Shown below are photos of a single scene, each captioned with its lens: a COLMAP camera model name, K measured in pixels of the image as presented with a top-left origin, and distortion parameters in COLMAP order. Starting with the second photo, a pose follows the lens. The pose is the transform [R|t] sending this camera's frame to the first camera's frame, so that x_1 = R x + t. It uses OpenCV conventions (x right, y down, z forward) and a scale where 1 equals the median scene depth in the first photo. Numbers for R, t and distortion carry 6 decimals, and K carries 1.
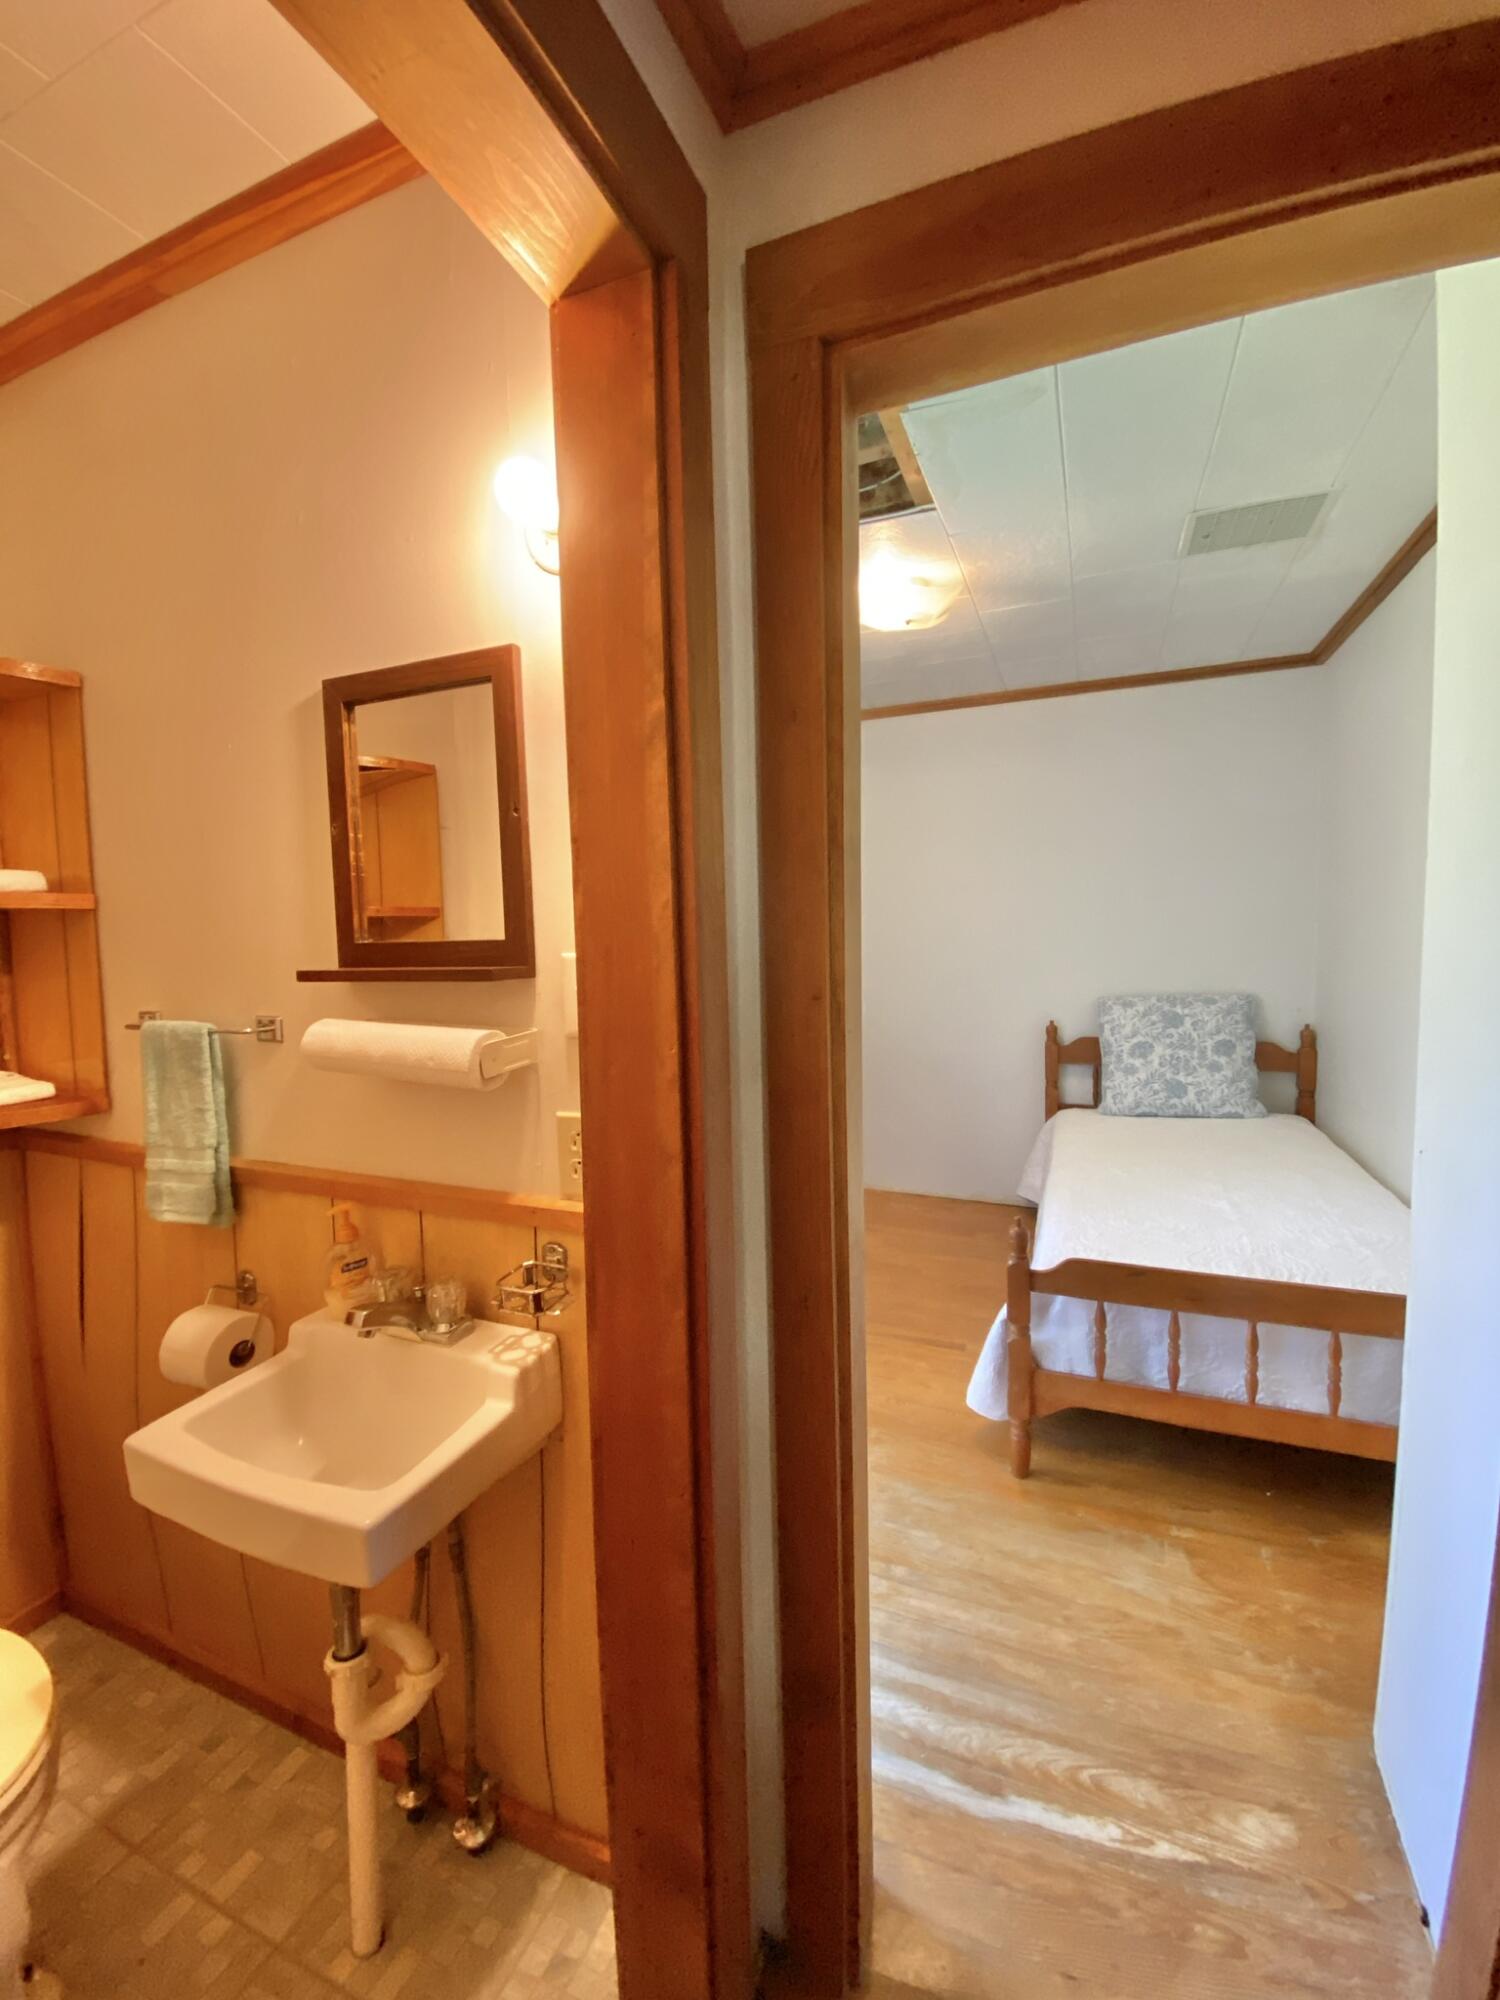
lens RADIAL K [[814.7, 0, 750.2], [0, 814.7, 991.5], [0, 0, 1]] dist [0.027859, -0.028847]
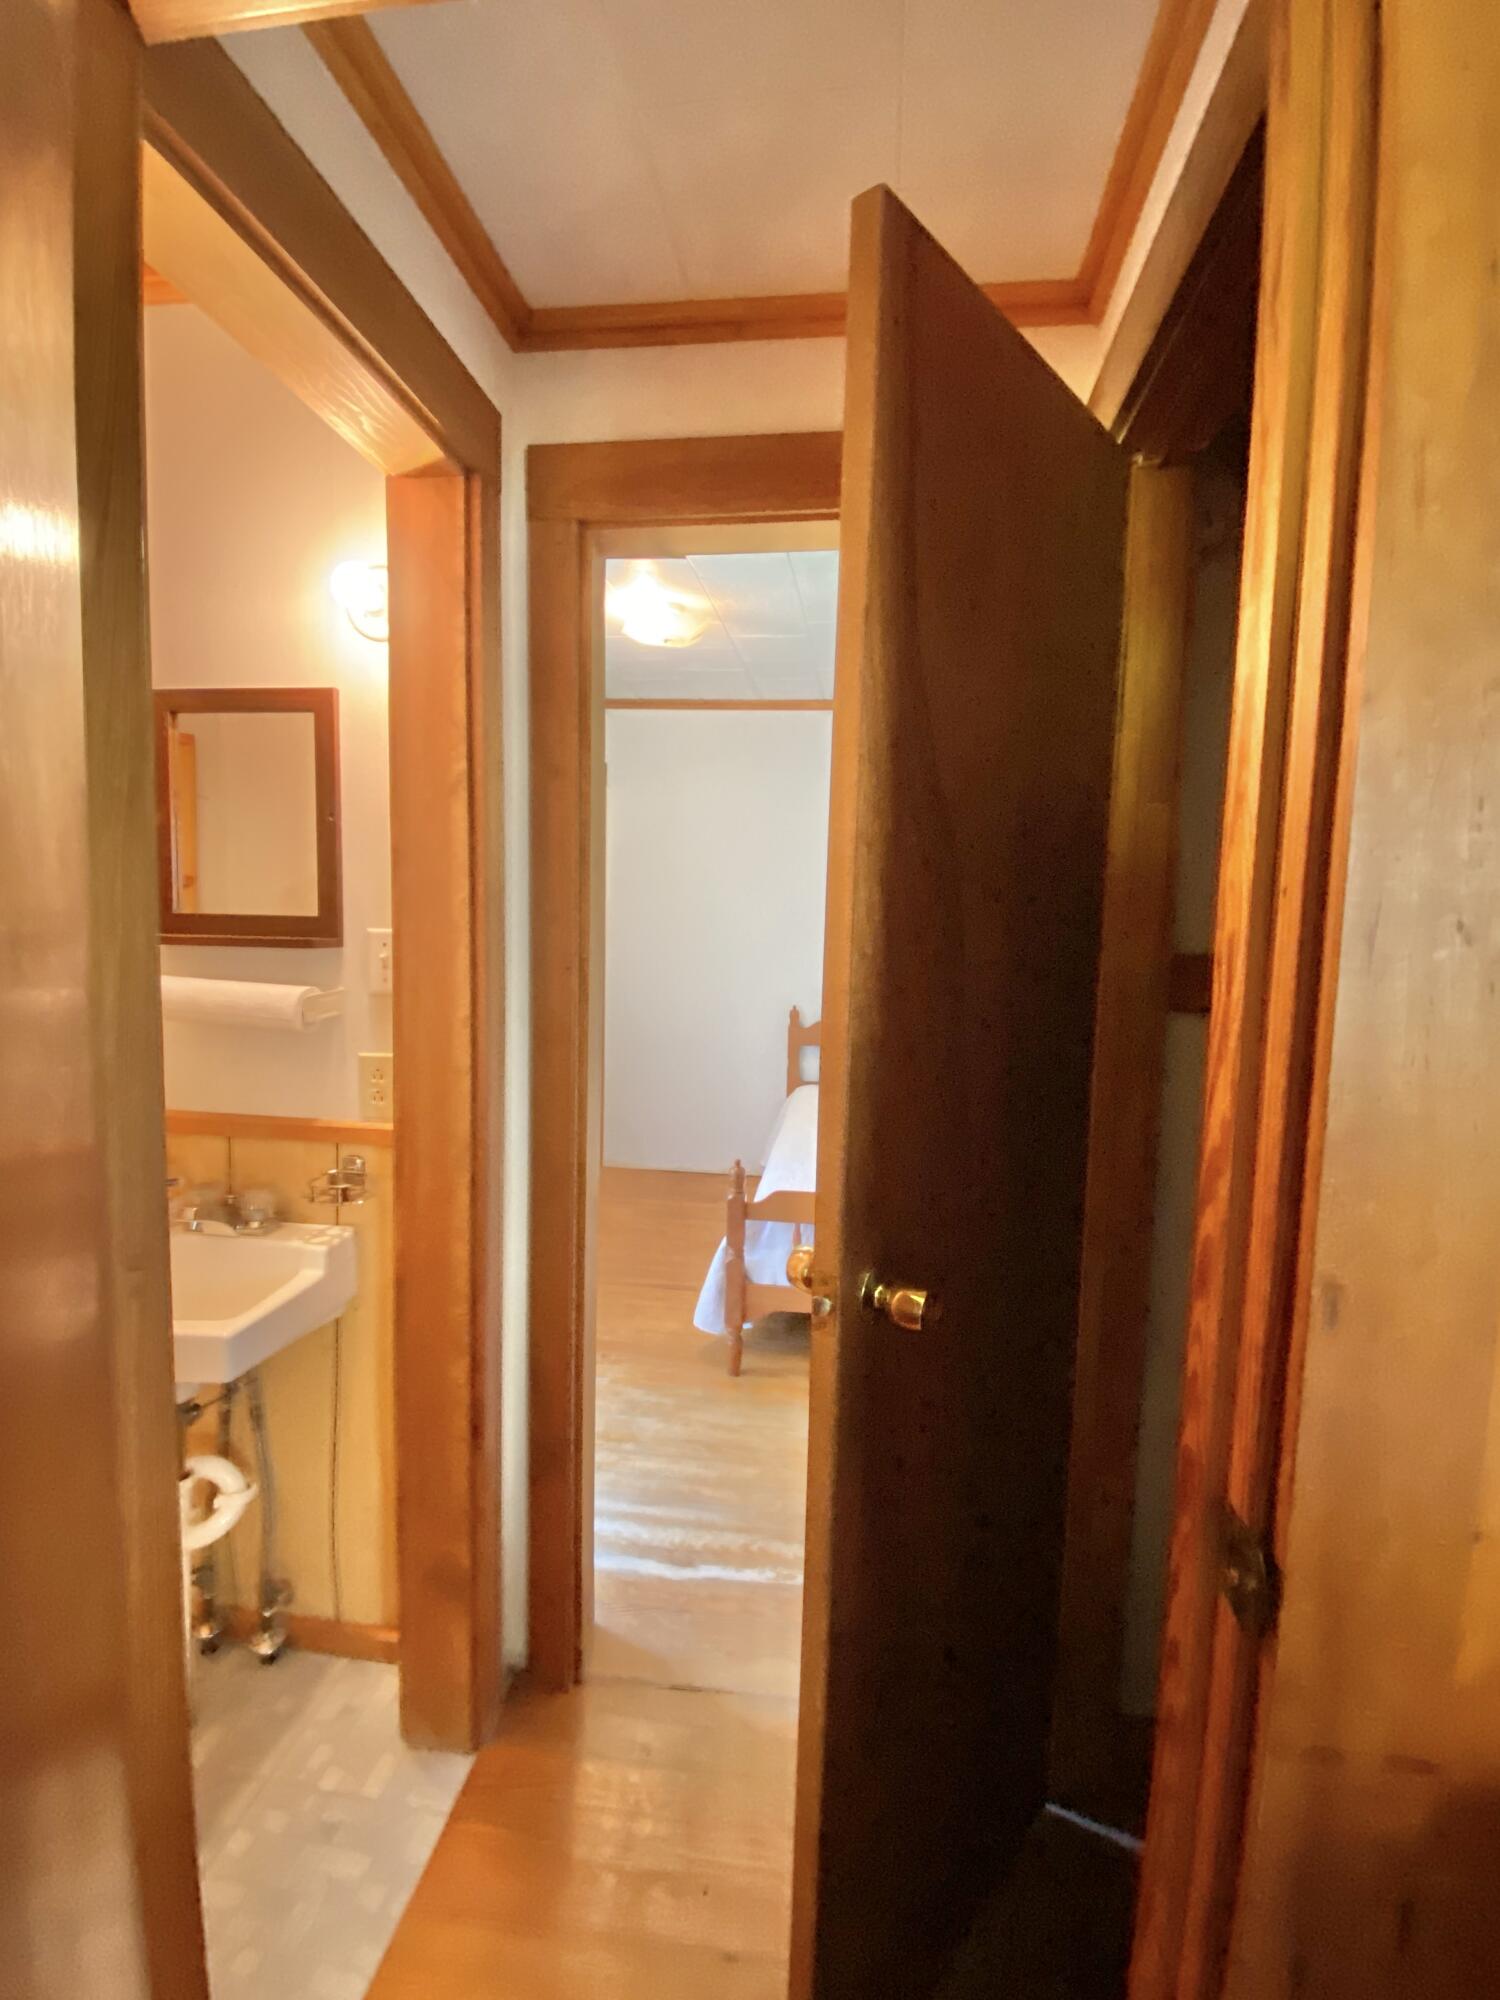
lens RADIAL K [[873.8, 0, 733.9], [0, 873.8, 987.1], [0, 0, 1]] dist [0.035421, -0.021288]
pose [[0.967205, 0.023097, 0.252945, -0.017509], [-0.026166, 0.999619, 0.008775, 0.015079], [-0.252646, -0.015106, 0.967441, -0.416088]]
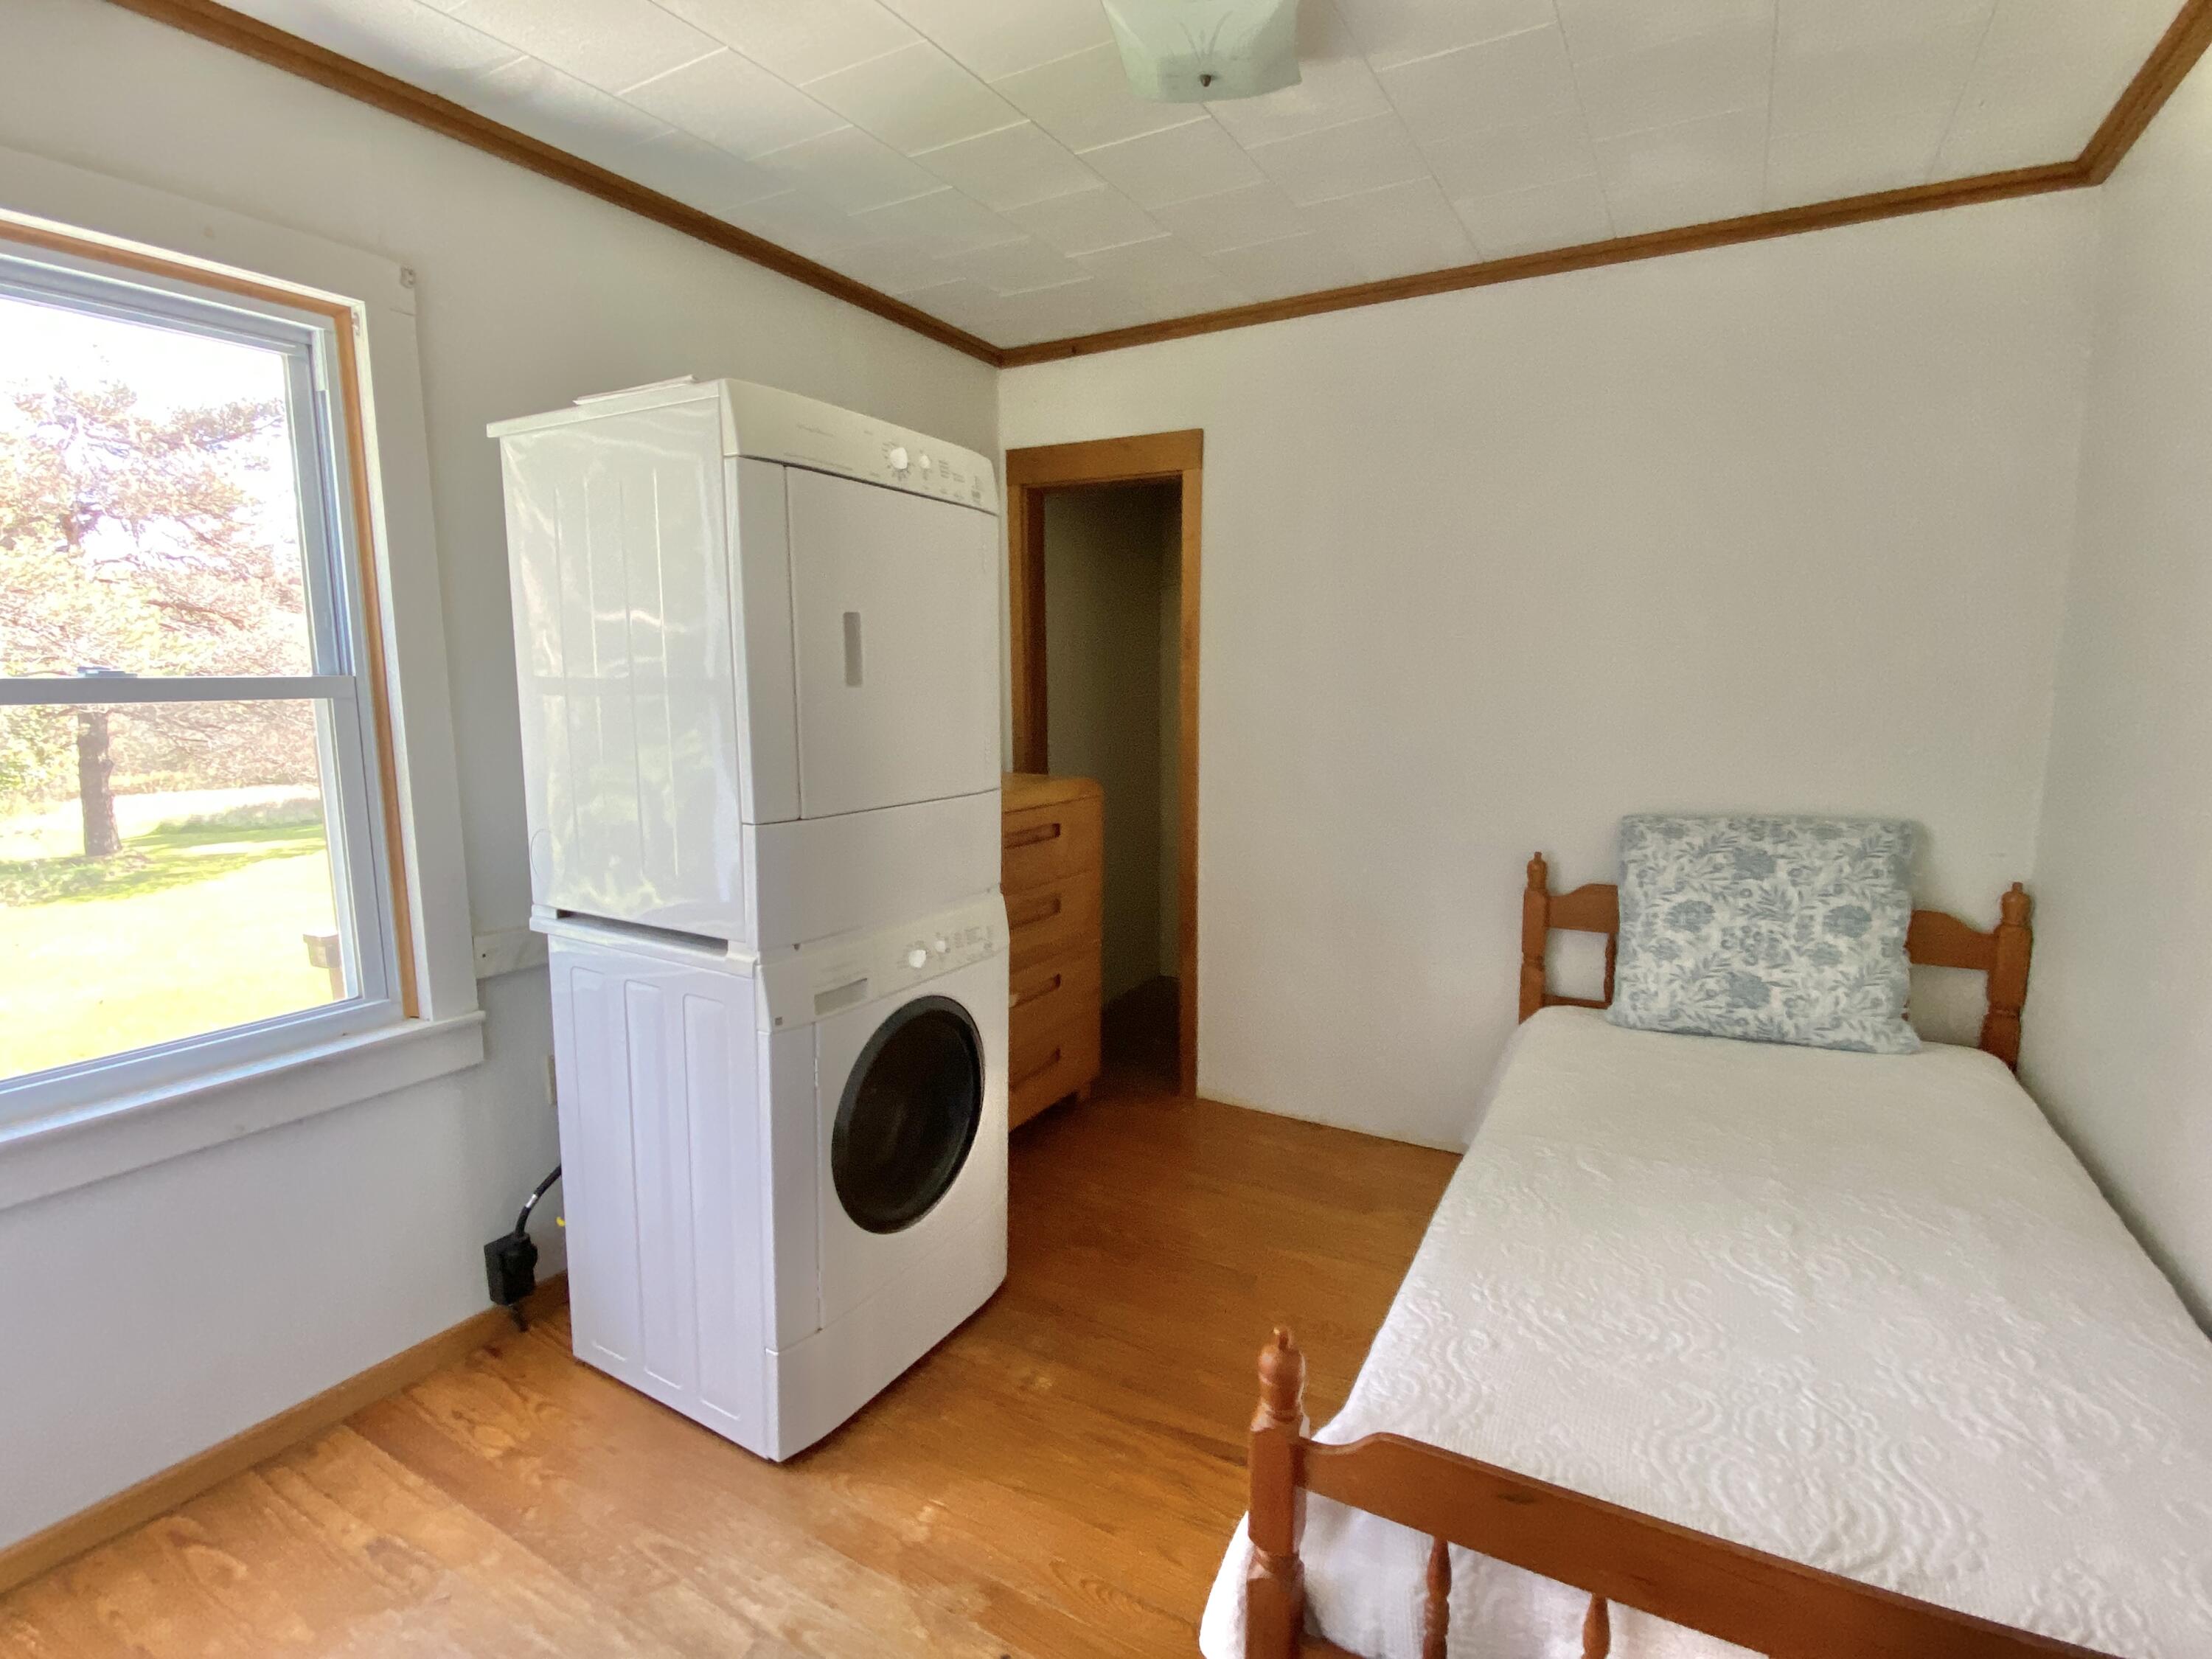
lens RADIAL K [[1068.2, 0, 1094.1], [0, 1068.2, 831.8], [0, 0, 1]] dist [0.004003, -0.015404]
pose [[0.991054, 0.032642, -0.129408, 0.487489], [-0.023059, 0.996927, 0.074872, -0.087212], [0.131454, -0.071218, 0.988761, 0.677977]]
